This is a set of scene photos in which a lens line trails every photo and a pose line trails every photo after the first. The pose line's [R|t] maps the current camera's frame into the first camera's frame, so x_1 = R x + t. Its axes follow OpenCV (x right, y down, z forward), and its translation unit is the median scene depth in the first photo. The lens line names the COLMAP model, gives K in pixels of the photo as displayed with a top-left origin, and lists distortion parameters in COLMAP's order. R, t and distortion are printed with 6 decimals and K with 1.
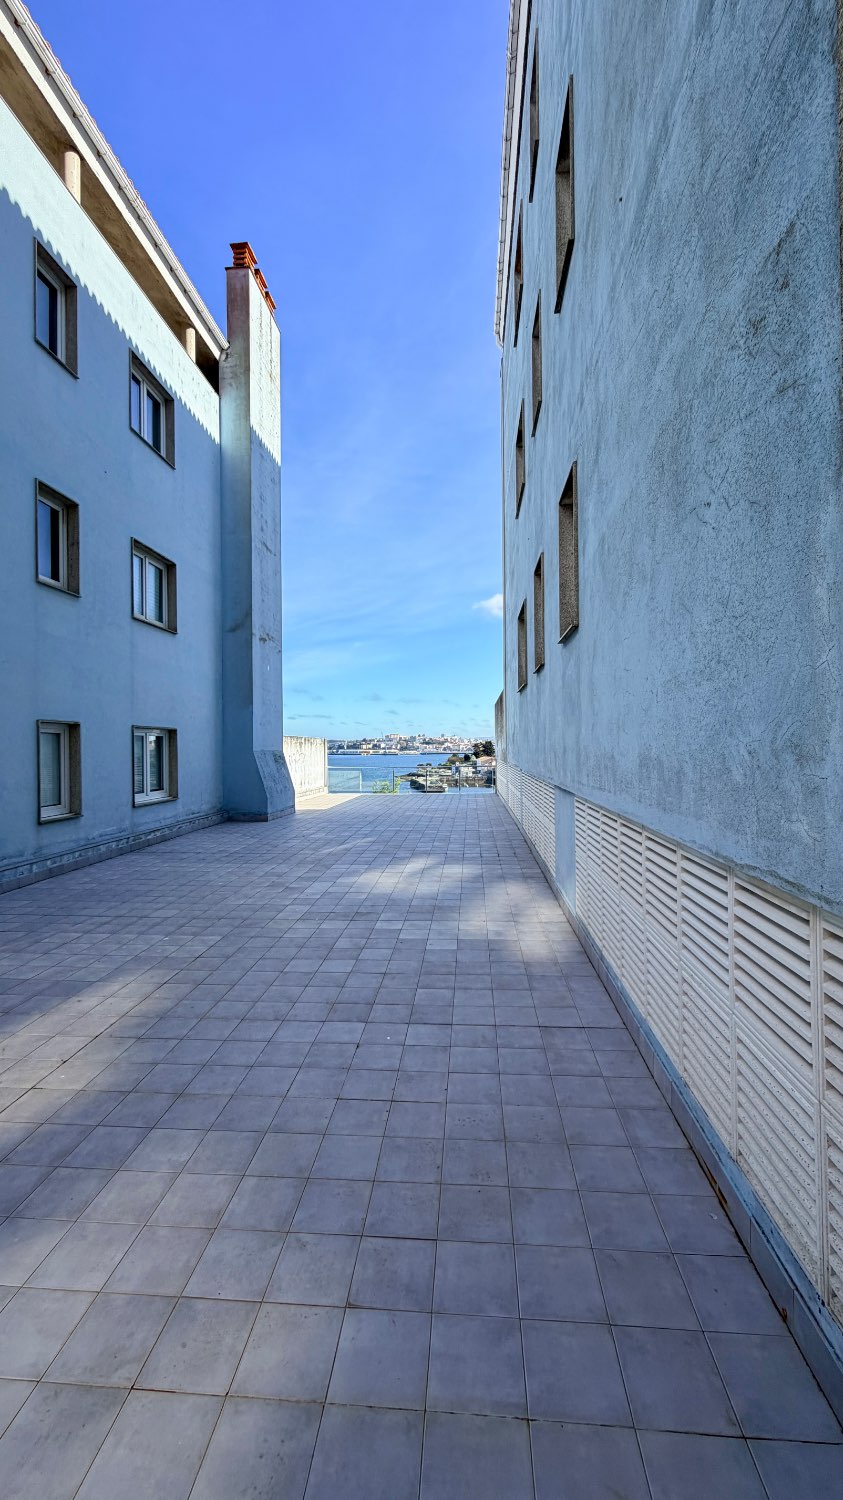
lens RADIAL K [[601.6, 0, 418.7], [0, 601.6, 747.7], [0, 0, 1]] dist [0.003758, -0.000089]
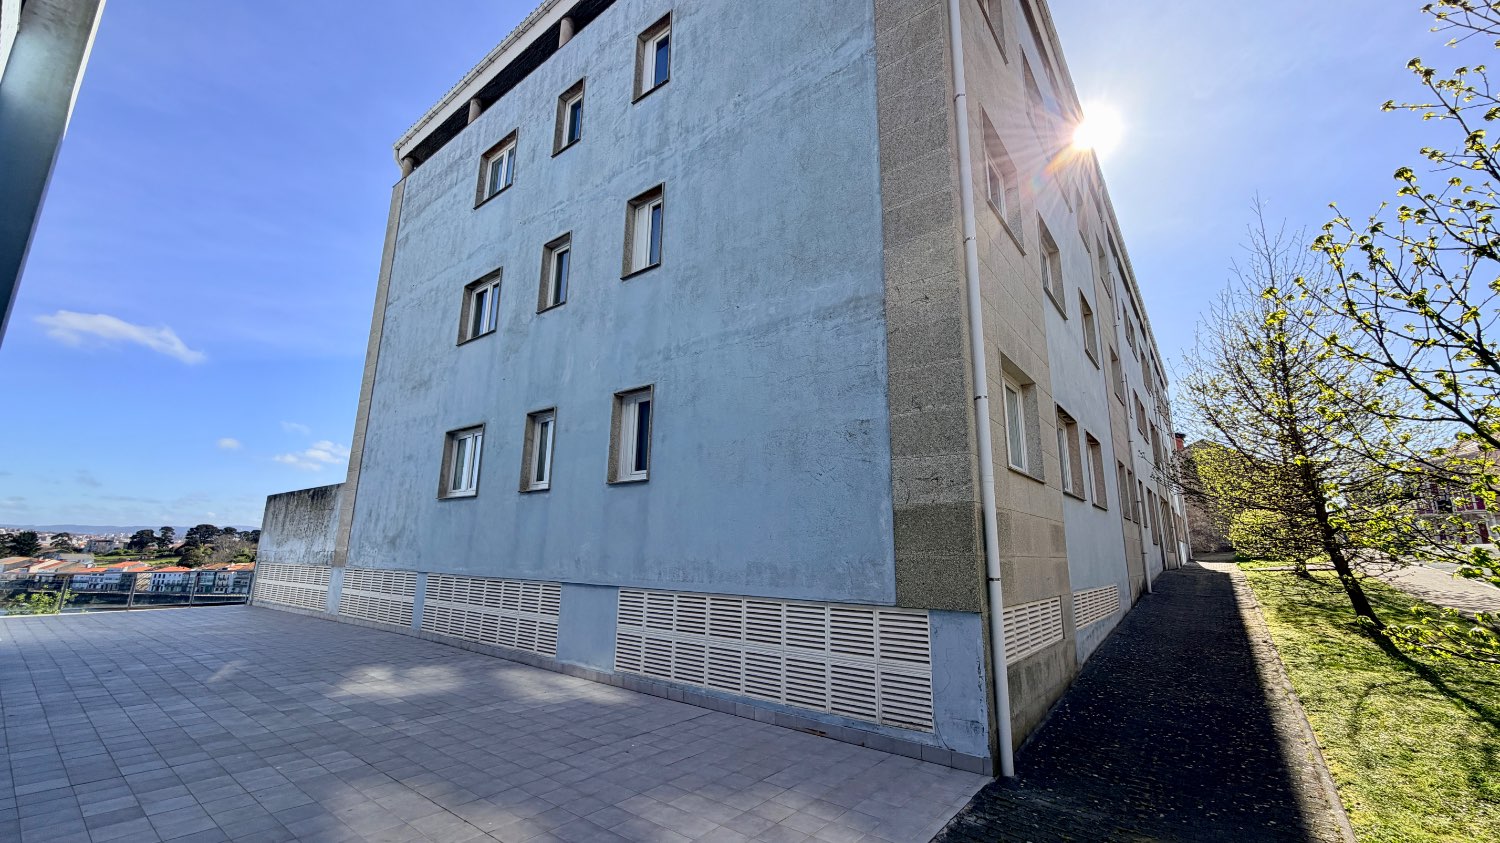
lens RADIAL K [[601.6, 0, 754.8], [0, 601.6, 419.6], [0, 0, 1]] dist [0.003758, -0.000089]
pose [[0.535630, 0.200927, 0.820201, -1.377535], [-0.022469, 0.974328, -0.224011, -0.003159], [-0.844154, 0.101558, 0.526394, -0.192136]]
